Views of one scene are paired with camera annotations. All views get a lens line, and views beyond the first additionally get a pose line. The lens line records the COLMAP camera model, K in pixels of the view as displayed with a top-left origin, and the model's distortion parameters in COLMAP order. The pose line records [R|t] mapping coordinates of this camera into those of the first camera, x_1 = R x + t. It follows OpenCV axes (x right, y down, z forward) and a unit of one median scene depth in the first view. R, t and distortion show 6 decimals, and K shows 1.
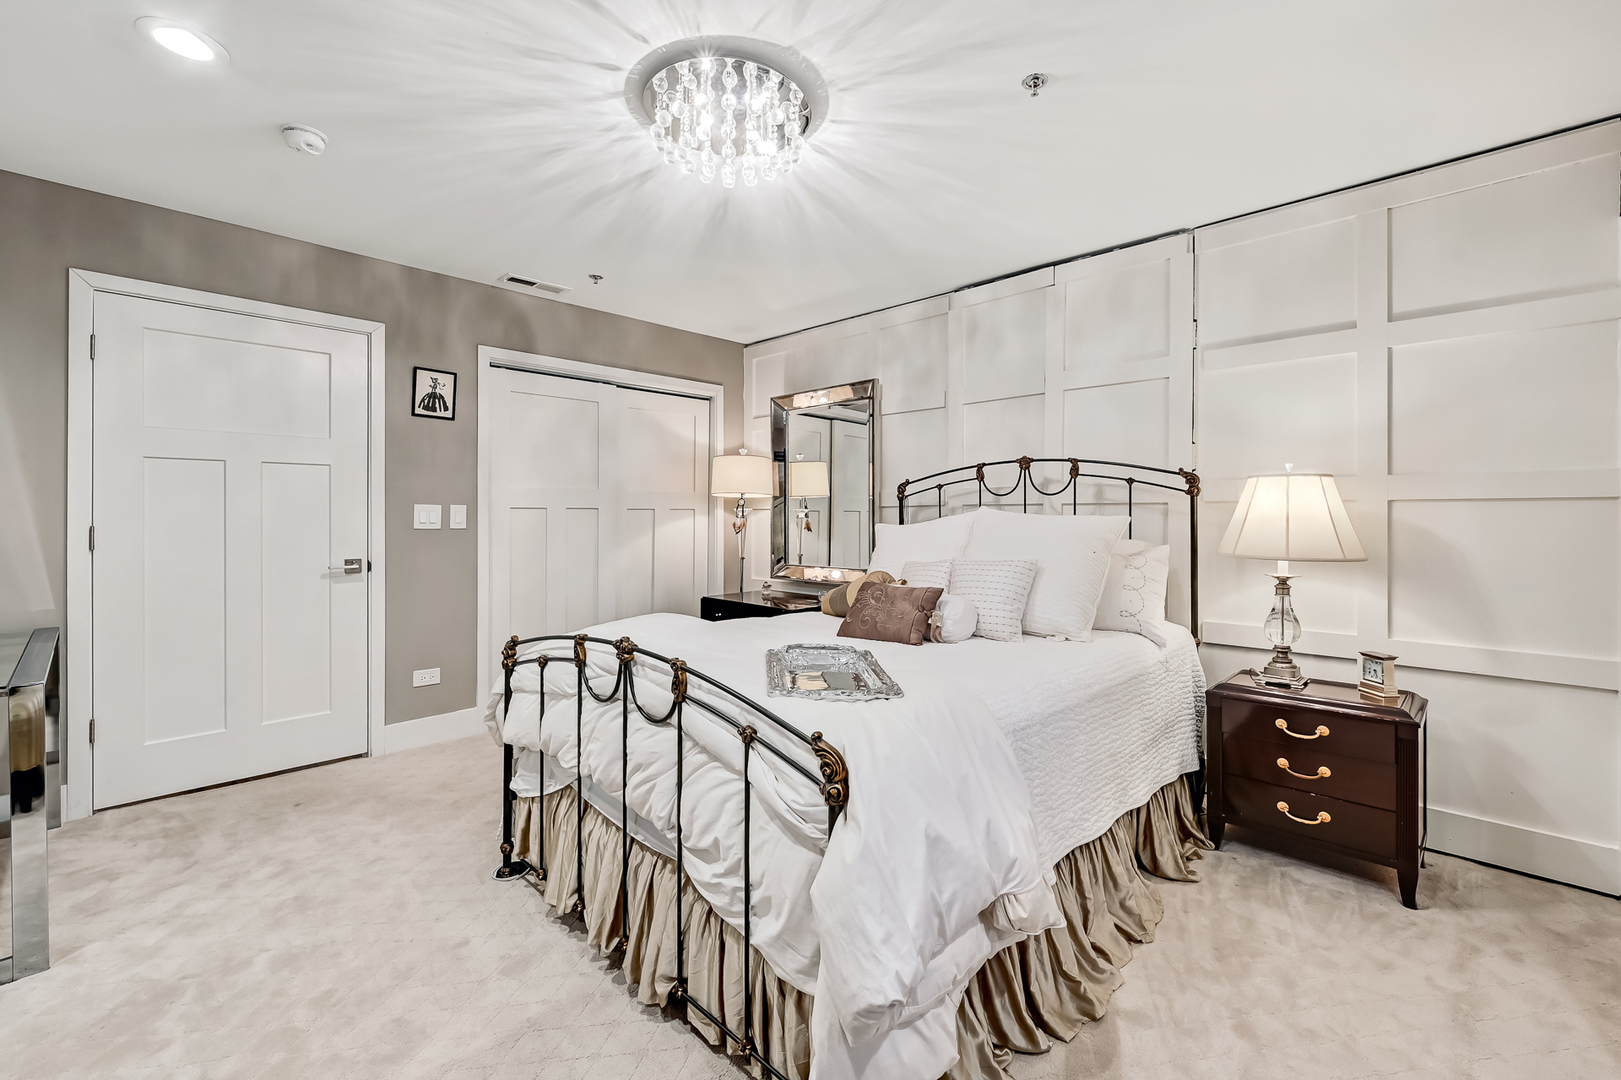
lens RADIAL K [[667.9, 0, 820.3], [0, 667.9, 514.2], [0, 0, 1]] dist [-0.000298, 0.000192]
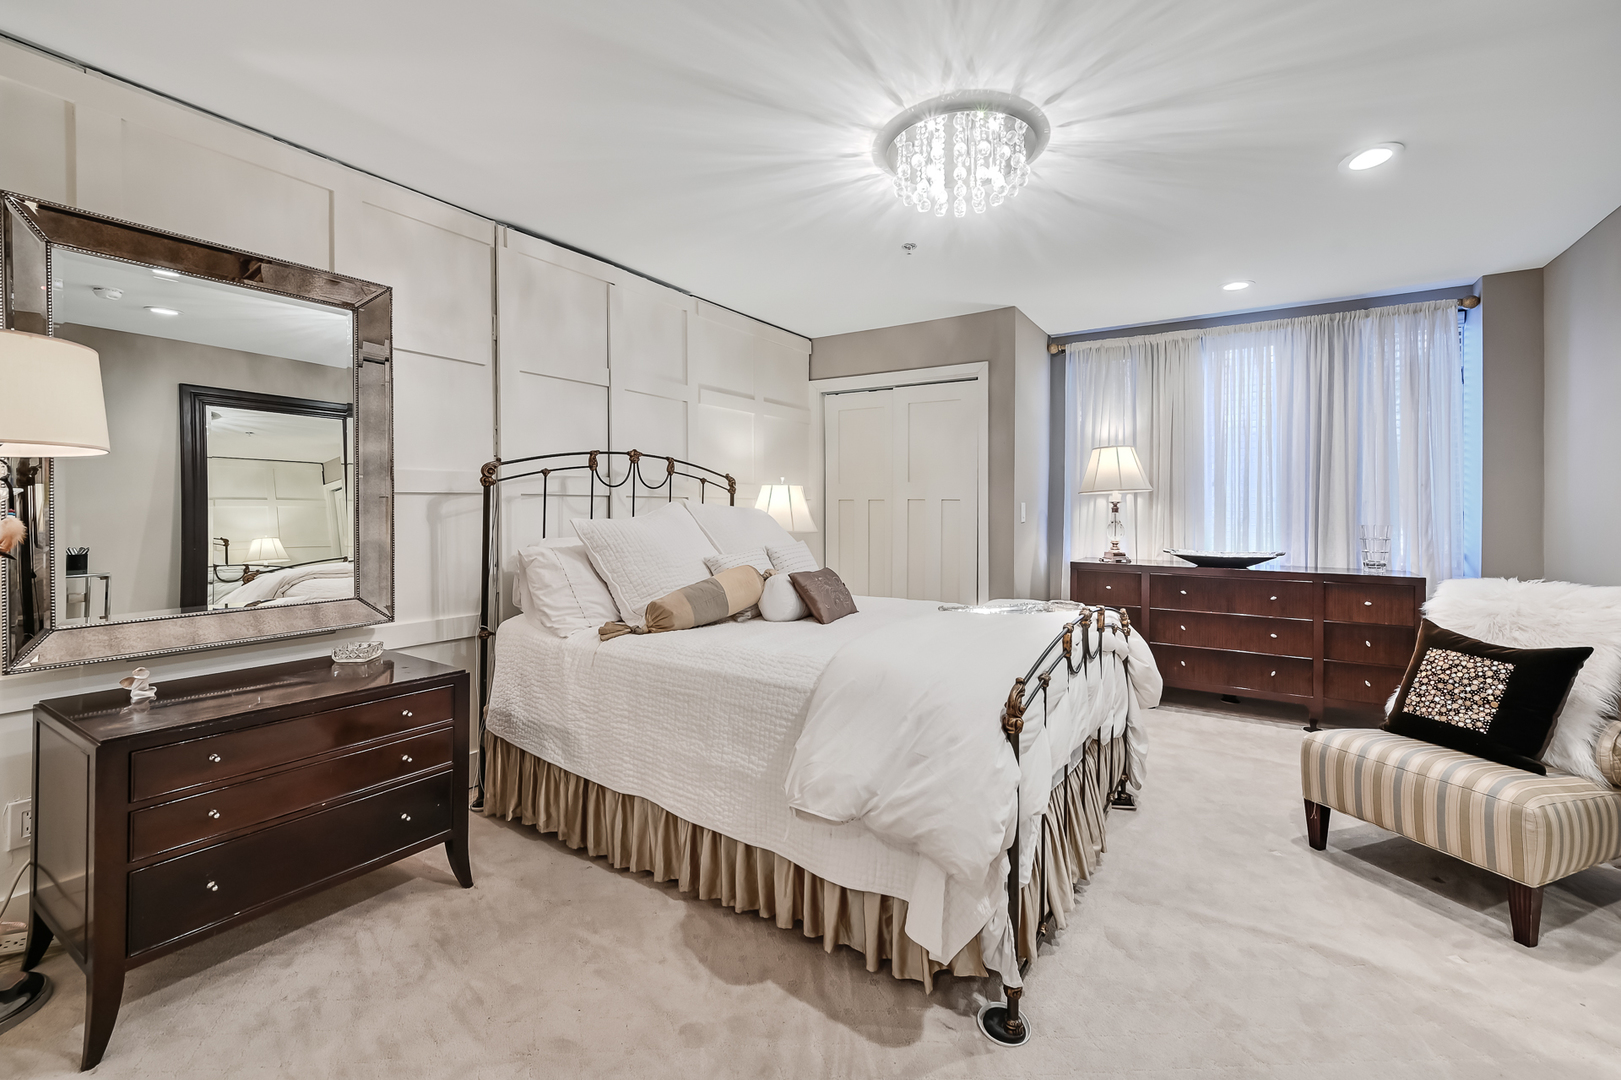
lens RADIAL K [[667.9, 0, 820.3], [0, 667.9, 514.2], [0, 0, 1]] dist [-0.000298, 0.000192]
pose [[-0.142193, -0.011595, 0.989771, -0.781463], [-0.007175, 0.999917, 0.010683, -0.000091], [-0.989813, -0.005583, -0.142265, 0.886044]]
